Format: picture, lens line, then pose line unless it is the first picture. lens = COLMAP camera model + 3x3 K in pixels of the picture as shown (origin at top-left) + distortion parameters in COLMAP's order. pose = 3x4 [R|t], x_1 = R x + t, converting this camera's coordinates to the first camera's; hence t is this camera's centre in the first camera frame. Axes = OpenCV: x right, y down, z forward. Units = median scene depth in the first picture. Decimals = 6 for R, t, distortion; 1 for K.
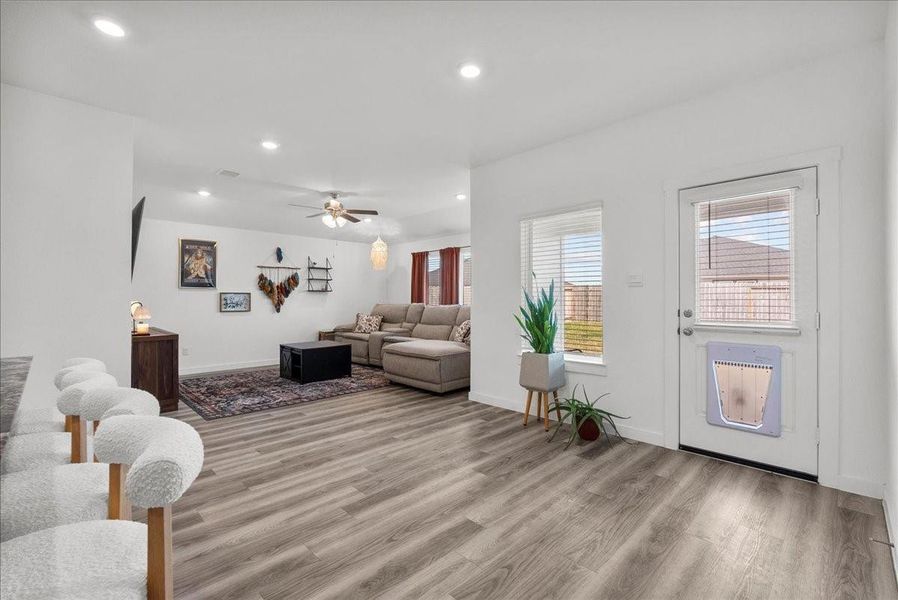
lens RADIAL K [[393.7, 0, 449.1], [0, 393.7, 297.9], [0, 0, 1]] dist [-0.004657, -0.000190]
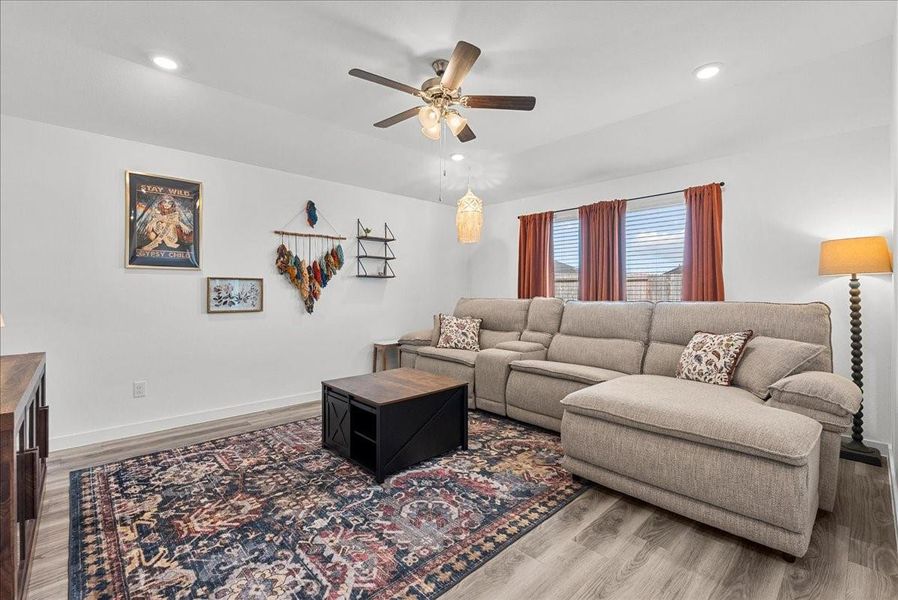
lens RADIAL K [[395.2, 0, 447.2], [0, 395.2, 291.0], [0, 0, 1]] dist [-0.004303, -0.000456]
pose [[0.999597, 0.002401, -0.028298, -0.245290], [-0.002309, 0.999992, 0.003294, 0.002995], [0.028305, -0.003228, 0.999594, 0.481885]]
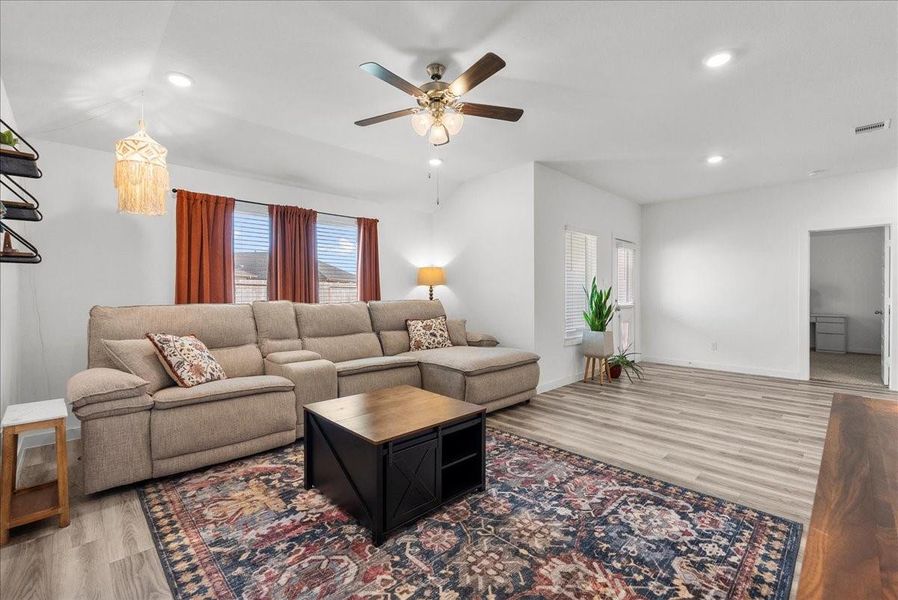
lens RADIAL K [[393.7, 0, 449.1], [0, 393.7, 297.9], [0, 0, 1]] dist [-0.004657, -0.000190]
pose [[0.009244, -0.009721, 0.999910, -0.690874], [-0.004417, 0.999943, 0.009762, 0.004611], [-0.999948, -0.004506, 0.009200, 0.889384]]
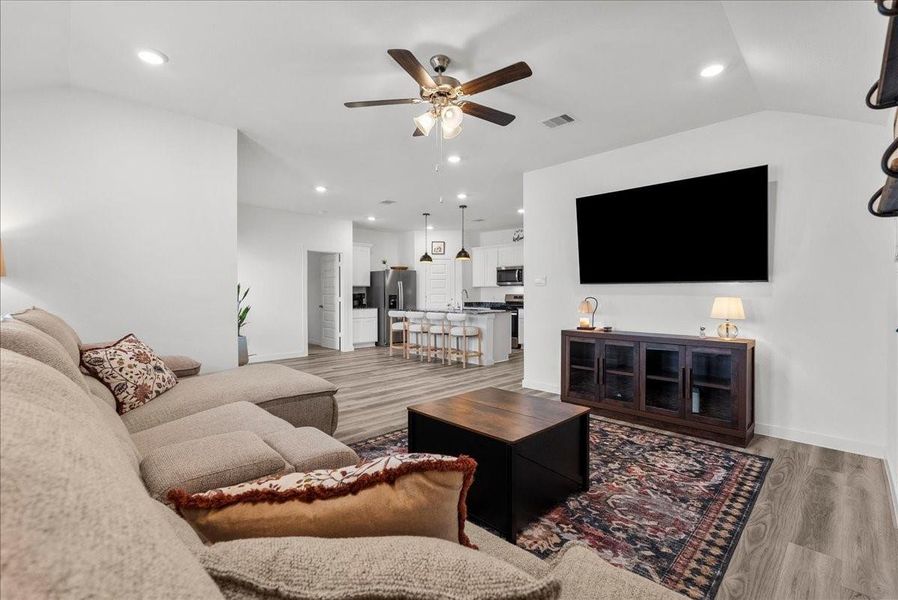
lens RADIAL K [[393.7, 0, 449.1], [0, 393.7, 297.9], [0, 0, 1]] dist [-0.004657, -0.000190]
pose [[-0.999992, 0.000474, 0.004028, -0.274755], [0.000491, 0.999991, 0.004164, 0.005433], [-0.004026, 0.004166, -0.999983, 1.318129]]
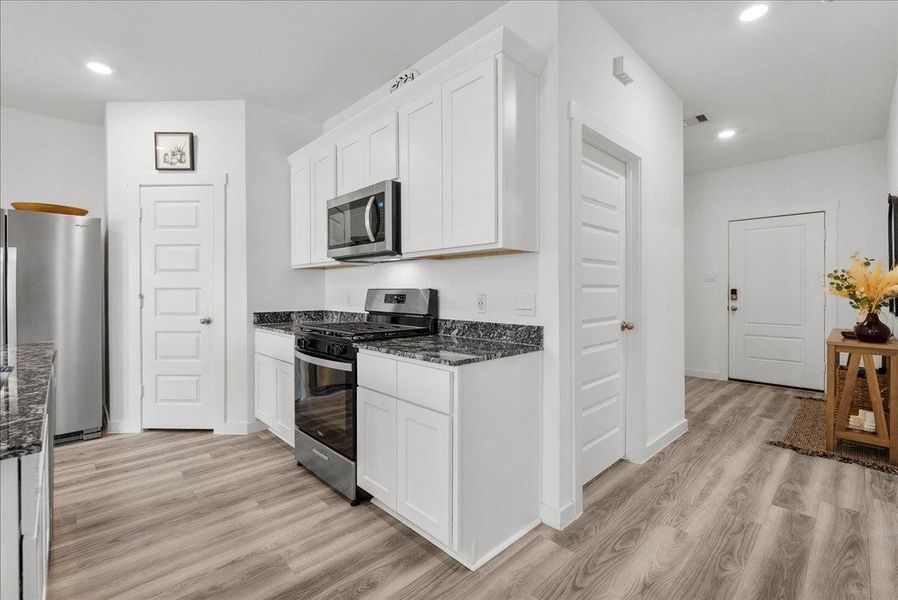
lens RADIAL K [[395.2, 0, 447.2], [0, 395.2, 291.0], [0, 0, 1]] dist [-0.004303, -0.000456]
pose [[-0.999892, 0.003079, 0.014361, -0.584845], [0.003047, 0.999993, -0.002291, 0.002798], [-0.014368, -0.002247, -0.999894, 0.313765]]
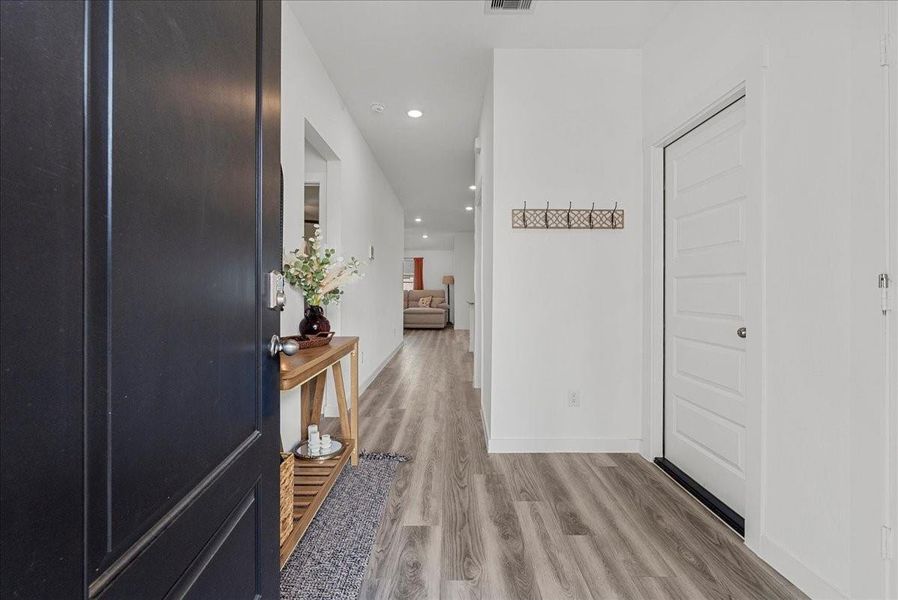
lens RADIAL K [[395.2, 0, 447.2], [0, 395.2, 291.0], [0, 0, 1]] dist [-0.004303, -0.000456]
pose [[0.706781, 0.001617, 0.707430, -1.223187], [-0.007074, 0.999964, 0.004782, 0.012091], [-0.707397, -0.008384, 0.706767, -0.477244]]
